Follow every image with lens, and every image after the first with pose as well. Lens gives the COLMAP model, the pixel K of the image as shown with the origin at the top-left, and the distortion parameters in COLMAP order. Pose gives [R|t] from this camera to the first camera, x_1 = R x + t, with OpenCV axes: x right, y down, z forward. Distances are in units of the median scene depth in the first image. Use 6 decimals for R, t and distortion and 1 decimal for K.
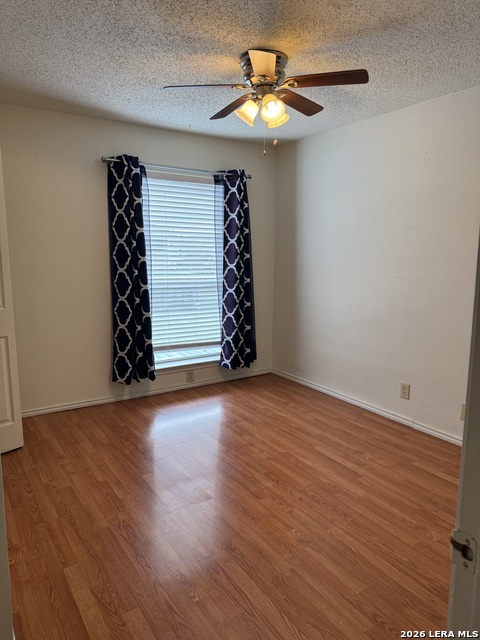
lens RADIAL K [[456.3, 0, 242.0], [0, 456.3, 322.1], [0, 0, 1]] dist [0.066990, -0.086880]
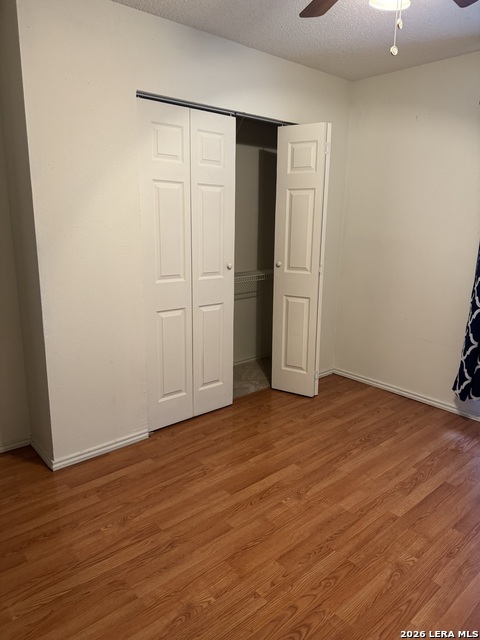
lens RADIAL K [[456.3, 0, 244.0], [0, 456.3, 324.4], [0, 0, 1]] dist [0.066990, -0.086880]
pose [[0.134929, 0.224821, -0.965013, 0.553898], [-0.173218, 0.964274, 0.200429, -0.098786], [0.975597, 0.140114, 0.169052, 0.649669]]
